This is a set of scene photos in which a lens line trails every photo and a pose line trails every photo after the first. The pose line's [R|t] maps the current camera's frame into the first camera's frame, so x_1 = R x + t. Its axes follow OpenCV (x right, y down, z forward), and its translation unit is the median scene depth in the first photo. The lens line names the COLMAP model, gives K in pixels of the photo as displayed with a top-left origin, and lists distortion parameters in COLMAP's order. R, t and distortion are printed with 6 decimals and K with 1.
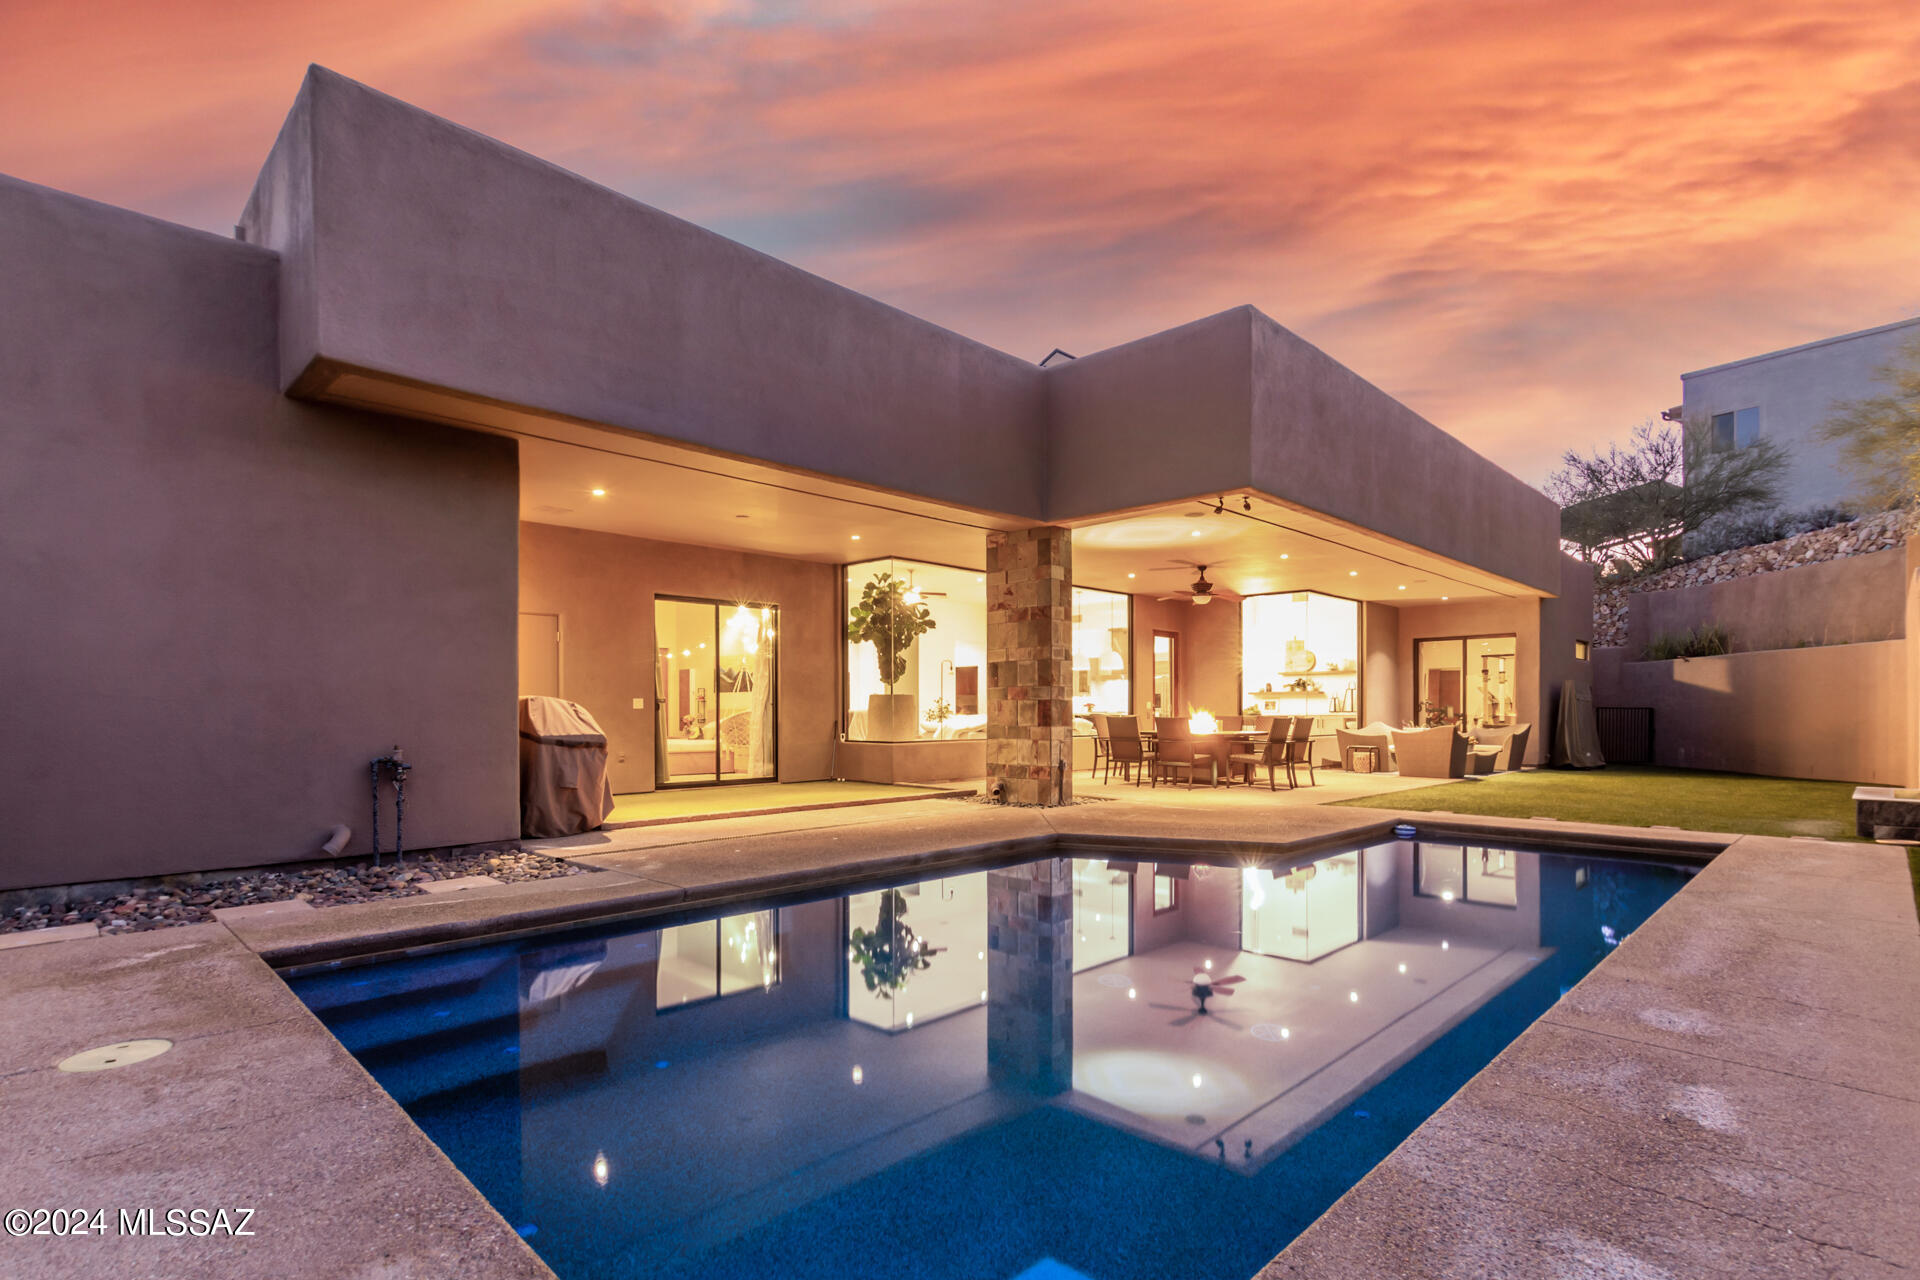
lens RADIAL K [[881.7, 0, 947.4], [0, 881.7, 693.7], [0, 0, 1]] dist [0.003165, -0.000097]
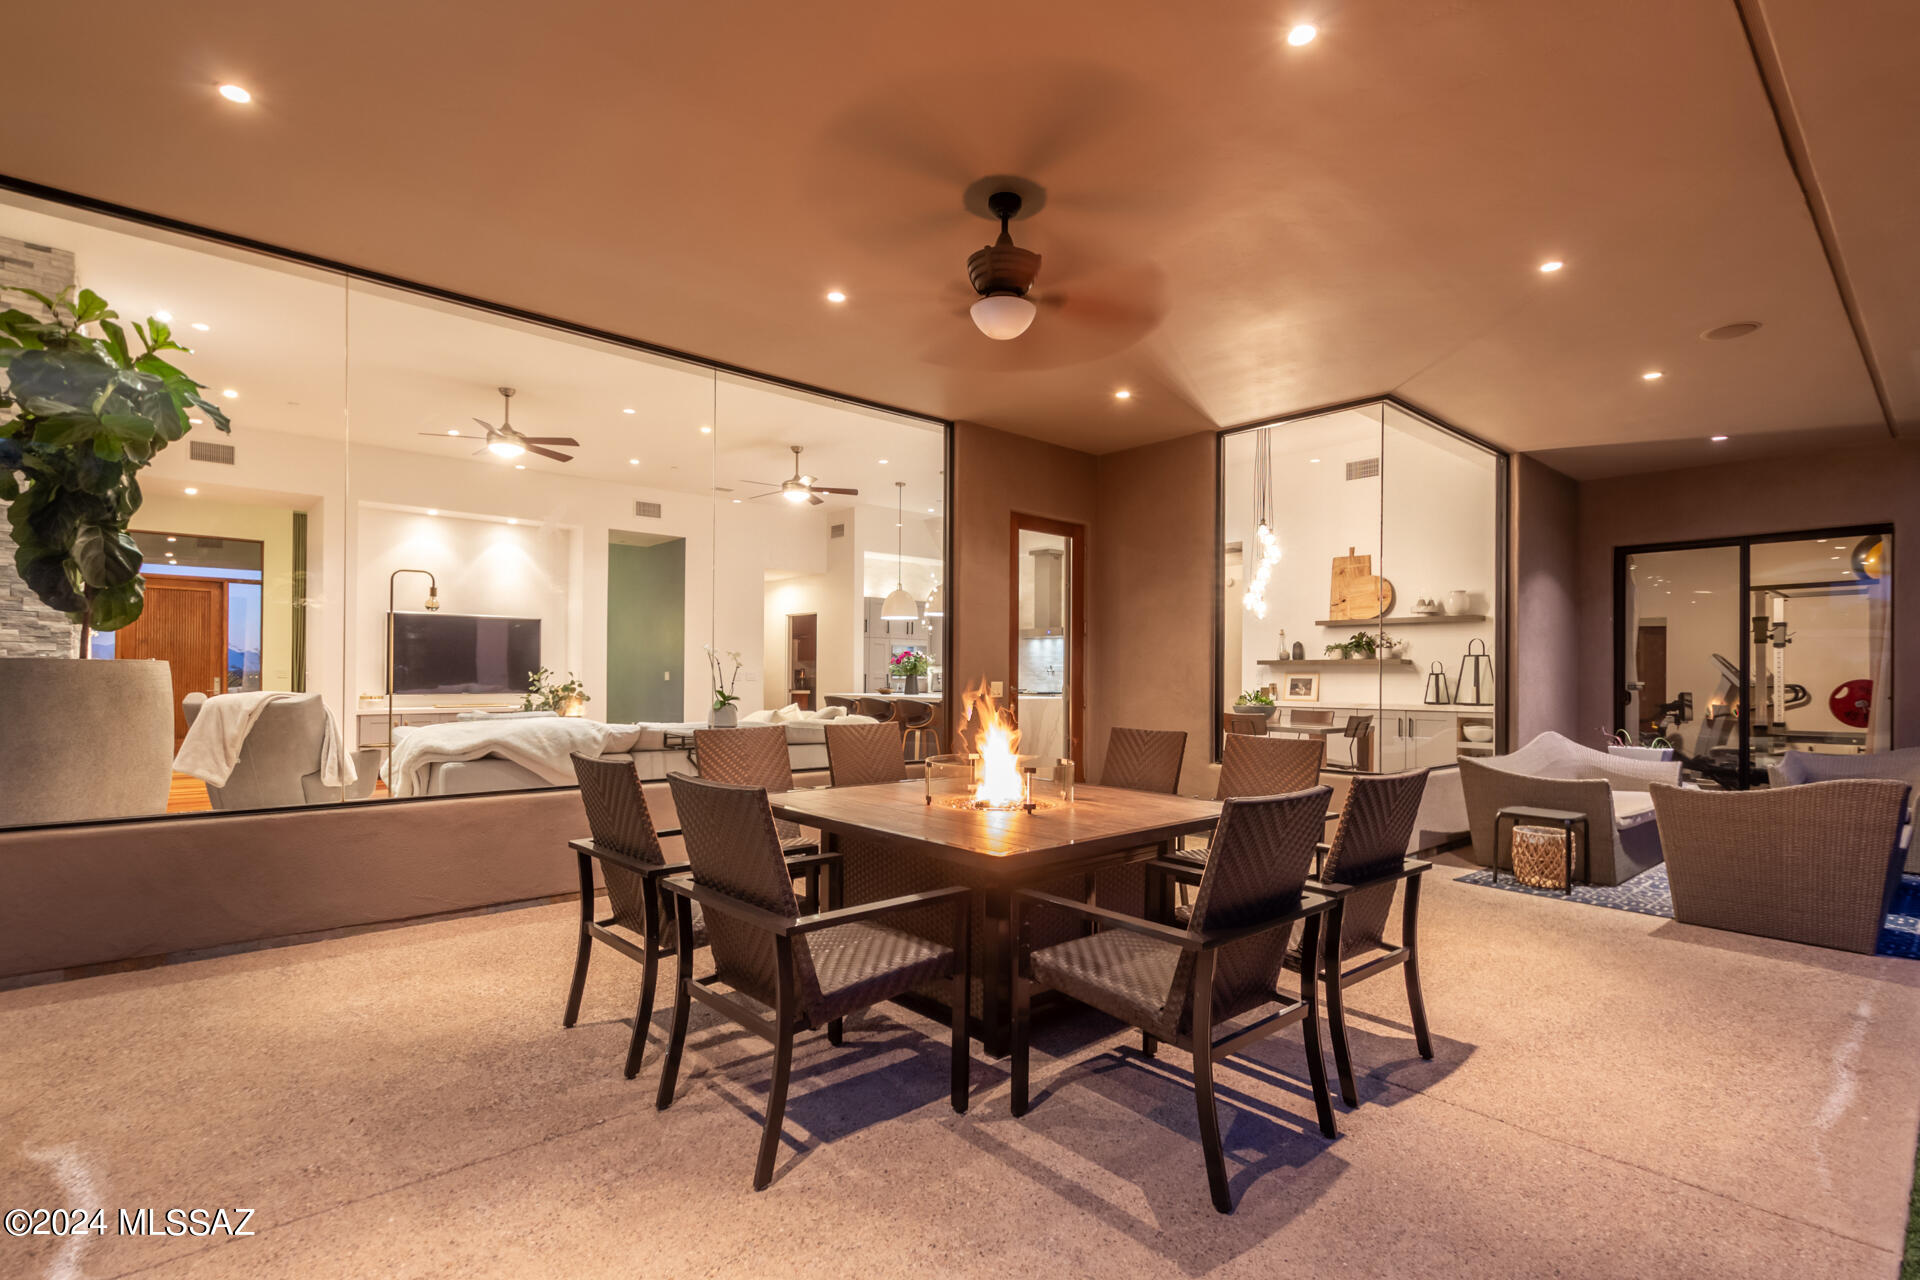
lens RADIAL K [[881.7, 0, 962.5], [0, 881.7, 658.6], [0, 0, 1]] dist [0.003165, -0.000097]
pose [[0.999162, 0.007774, -0.040187, 0.215797], [-0.007844, 0.999968, -0.001602, -0.001000], [0.040174, 0.001916, 0.999191, 0.546064]]
